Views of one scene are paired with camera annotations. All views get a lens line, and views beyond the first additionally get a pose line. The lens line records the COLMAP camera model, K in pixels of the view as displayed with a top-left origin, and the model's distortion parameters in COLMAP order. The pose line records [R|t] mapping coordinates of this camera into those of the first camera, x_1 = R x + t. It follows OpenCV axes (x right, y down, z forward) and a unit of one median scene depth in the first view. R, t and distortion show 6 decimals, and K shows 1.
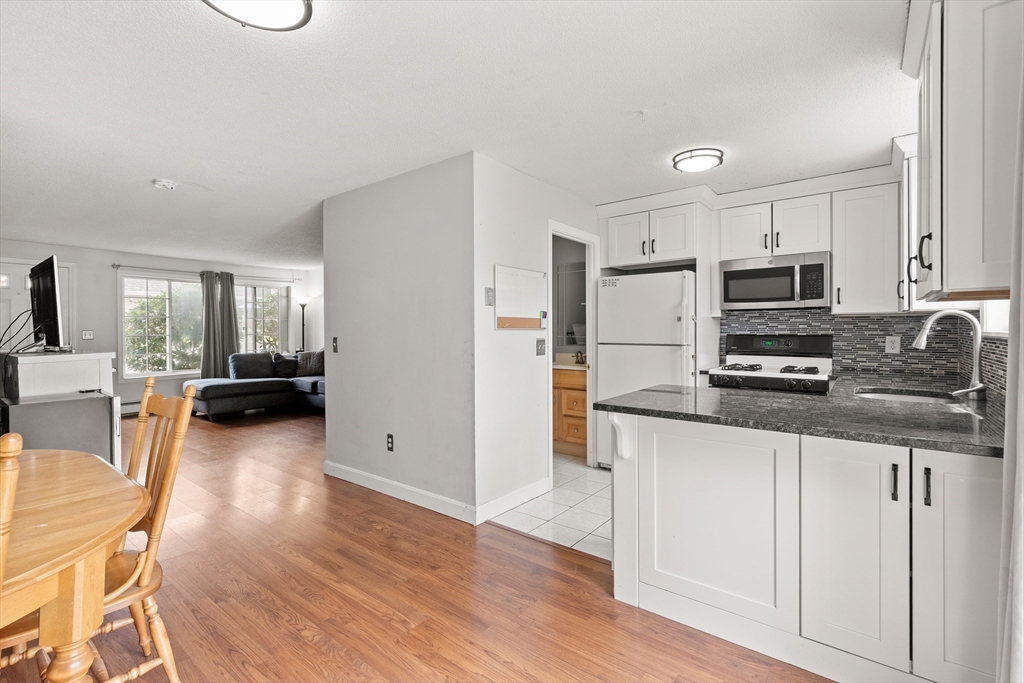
lens RADIAL K [[460.9, 0, 512.0], [0, 460.9, 341.5], [0, 0, 1]] dist [-0.001239, -0.000485]
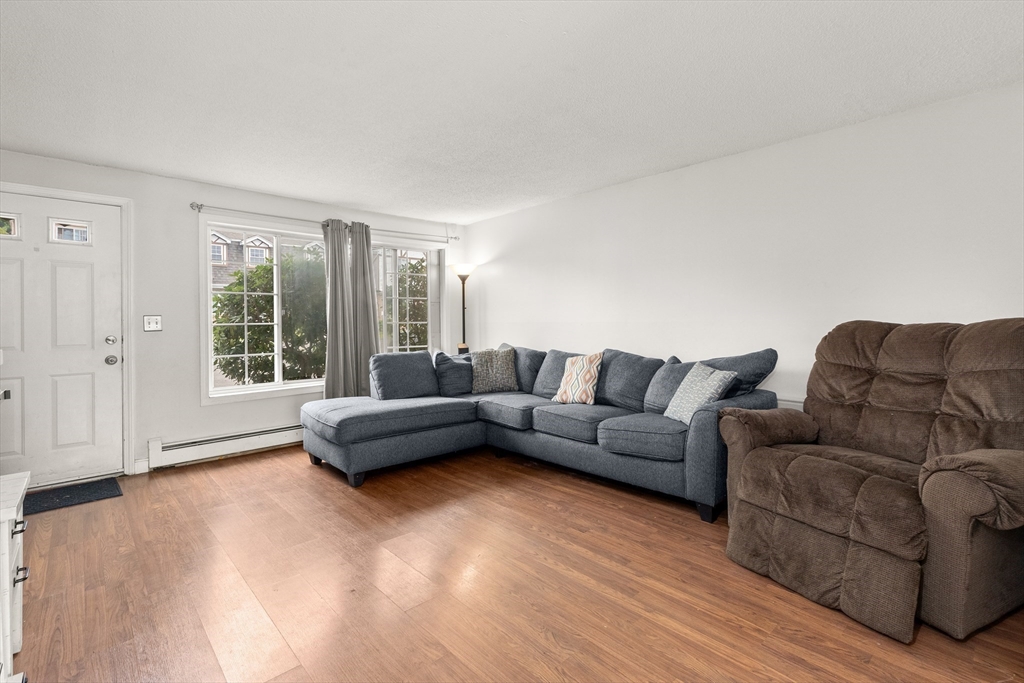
lens RADIAL K [[475.6, 0, 511.2], [0, 475.6, 333.3], [0, 0, 1]] dist [0.001289, 0.000034]
pose [[0.984361, -0.006703, -0.176034, -0.314240], [0.006159, 0.999974, -0.003637, 0.002842], [0.176053, 0.002496, 0.984377, 0.413636]]
